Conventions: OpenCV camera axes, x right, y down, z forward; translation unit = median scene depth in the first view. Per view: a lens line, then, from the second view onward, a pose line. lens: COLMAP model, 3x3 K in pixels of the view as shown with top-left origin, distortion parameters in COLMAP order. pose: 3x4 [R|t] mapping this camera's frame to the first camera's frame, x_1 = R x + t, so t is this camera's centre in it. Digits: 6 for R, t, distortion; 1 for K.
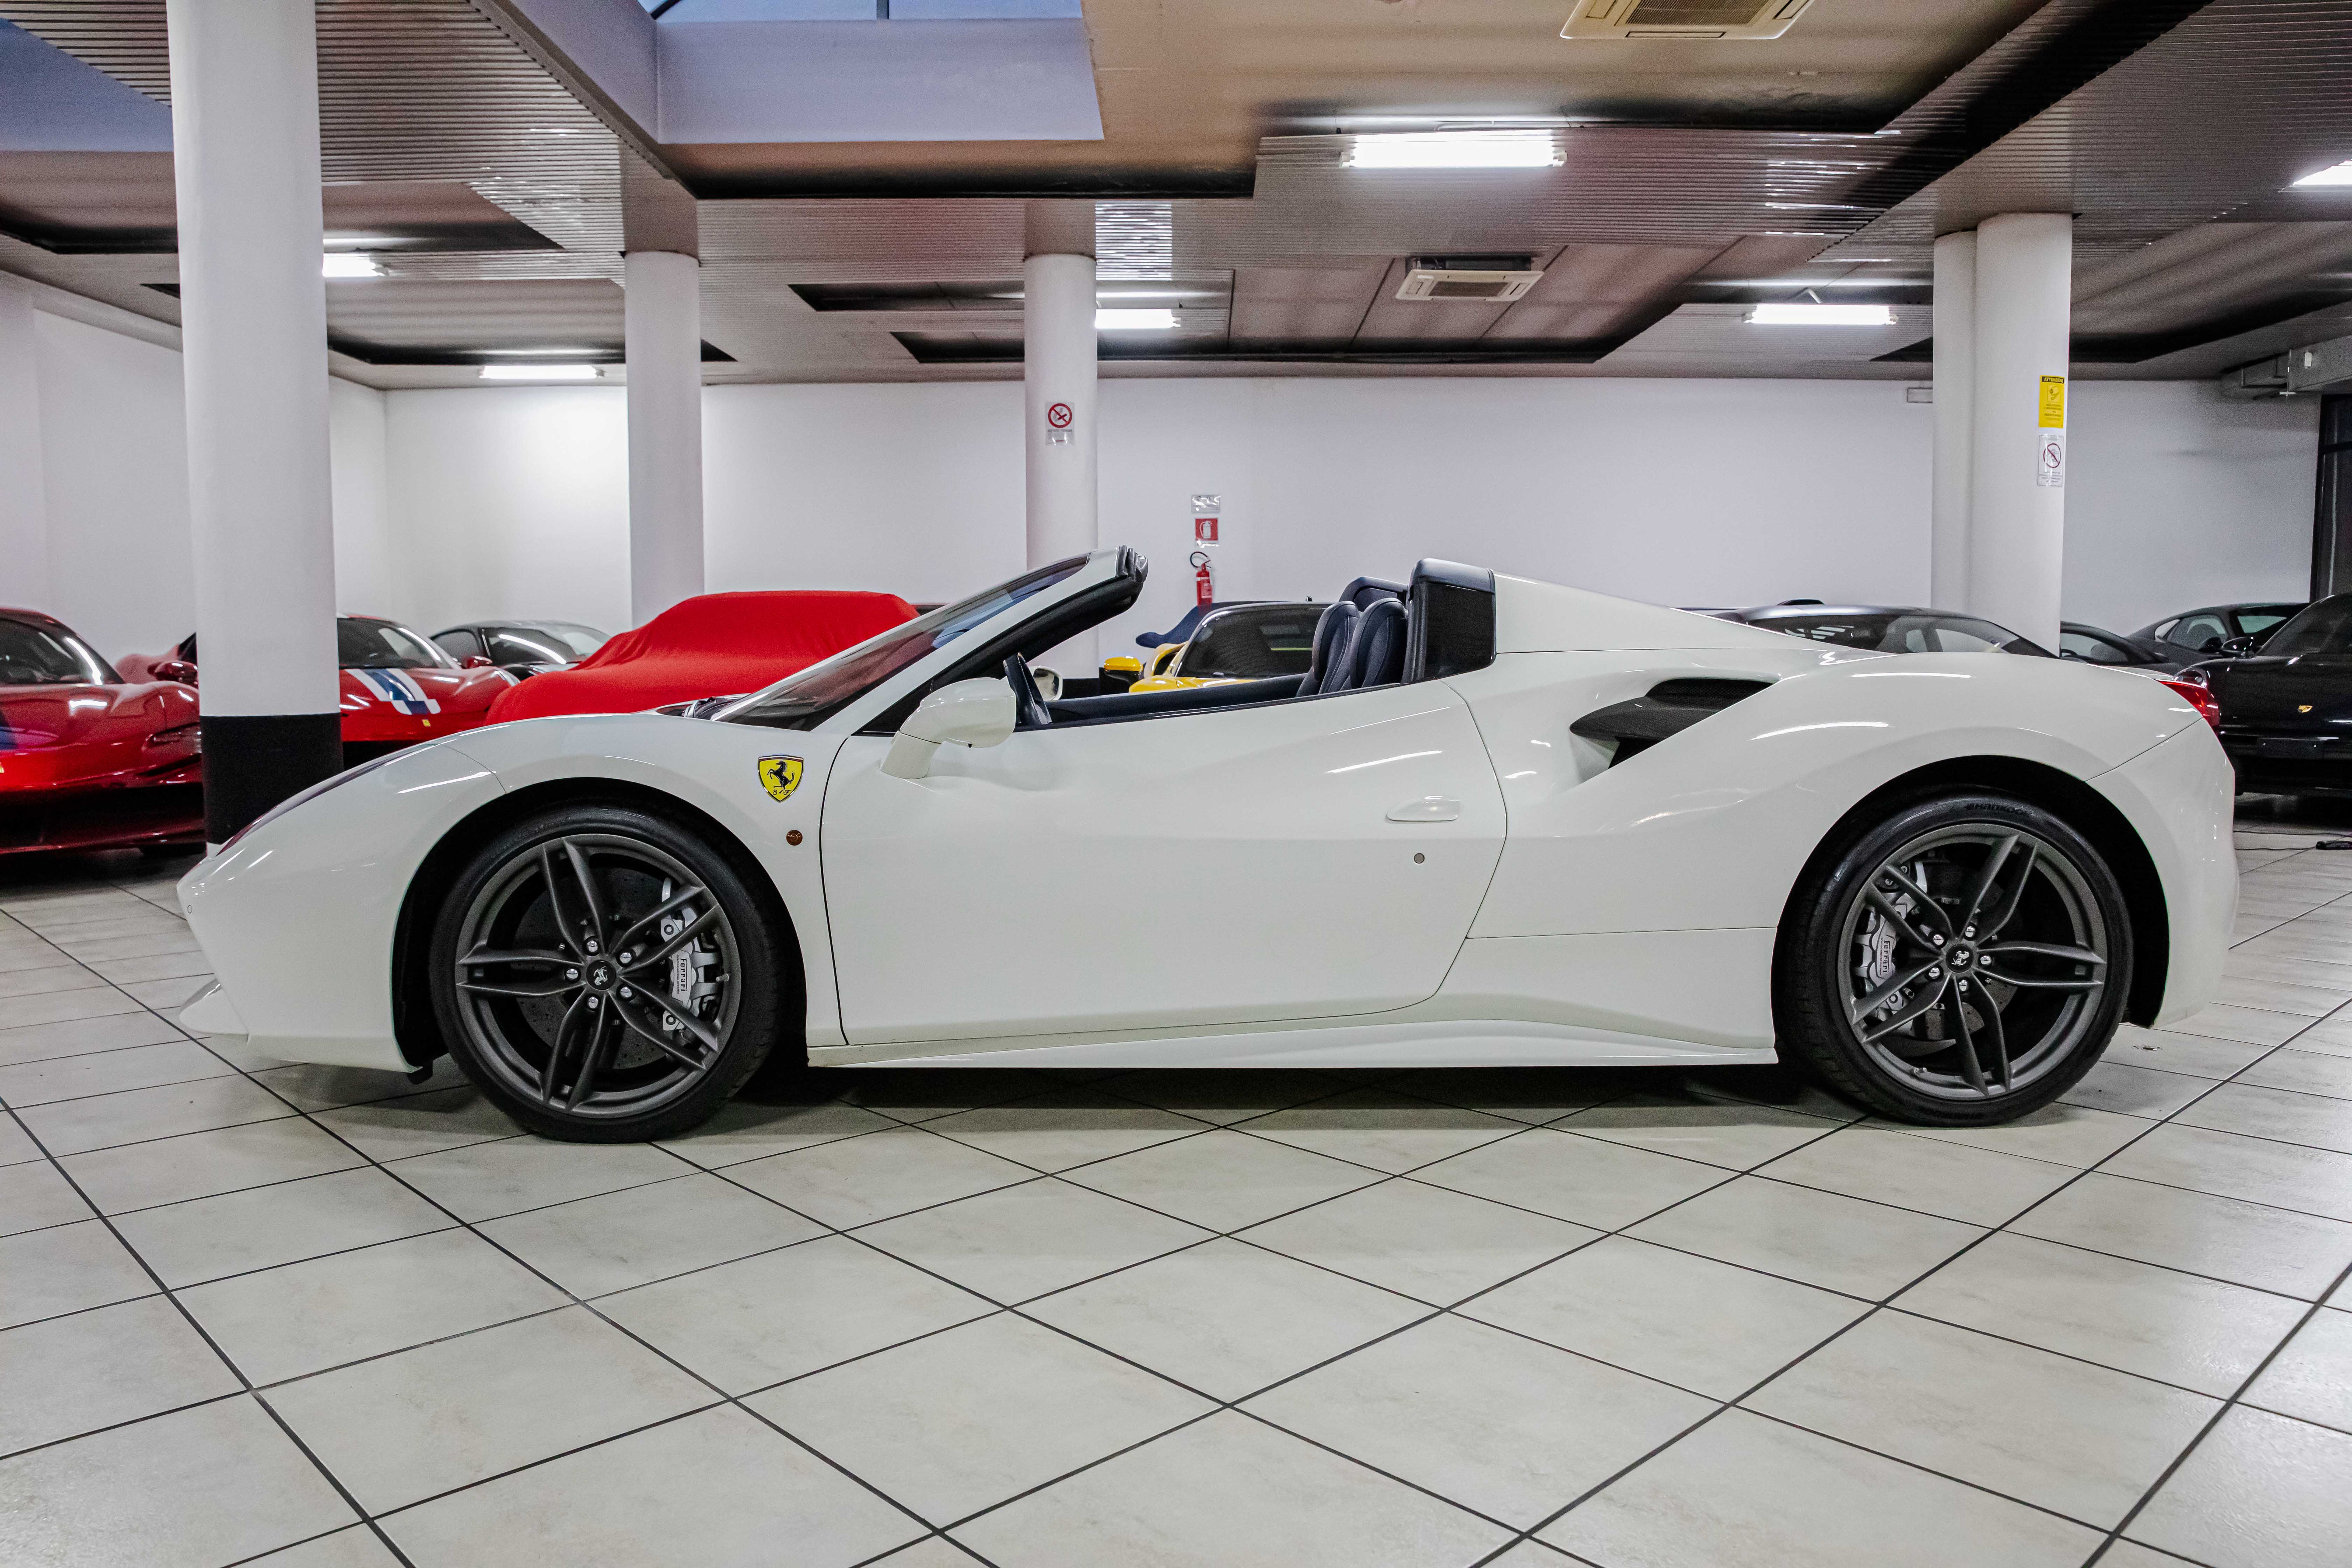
lens RADIAL K [[1665.7, 0, 1176.0], [0, 1665.7, 784.0], [0, 0, 1]] dist [-0.034952, 0.001564]
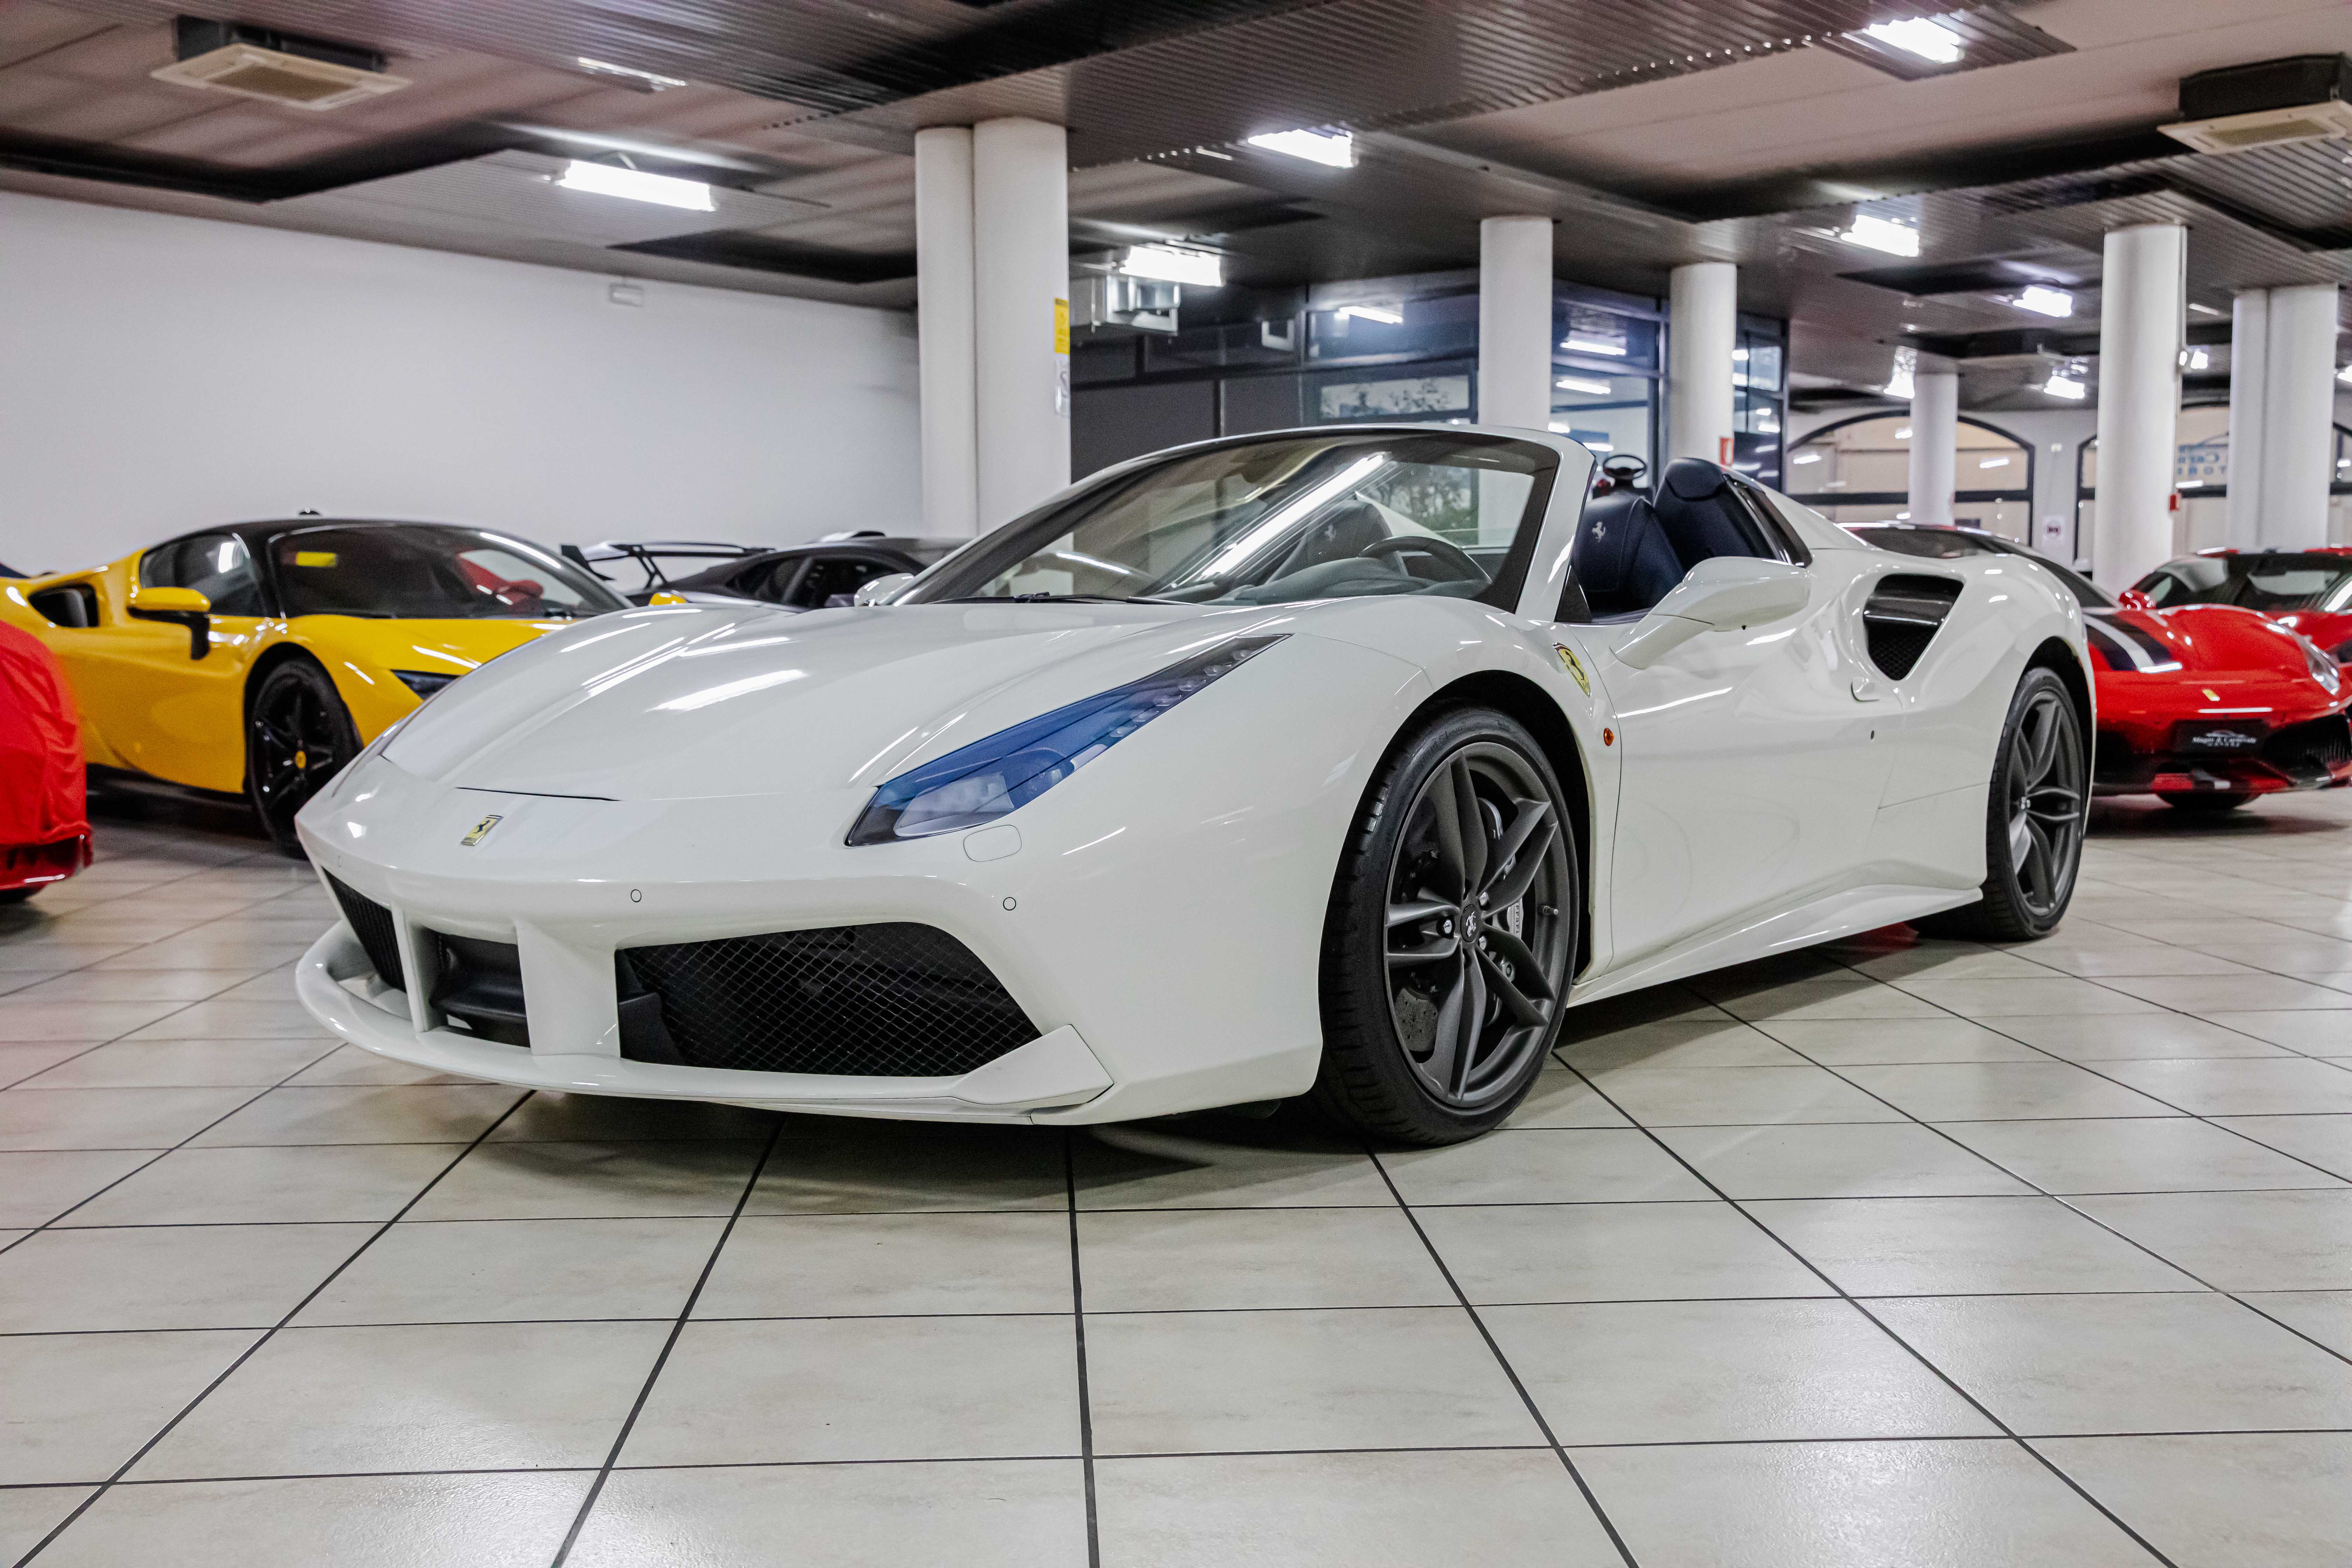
lens RADIAL K [[2241.1, 0, 1176.0], [0, 2241.1, 784.0], [0, 0, 1]] dist [0.005045, 0.003982]
pose [[0.639304, -0.055815, 0.766926, -1.198308], [0.064224, 0.997753, 0.019078, 0.019134], [-0.766268, 0.037058, 0.641452, 0.406250]]
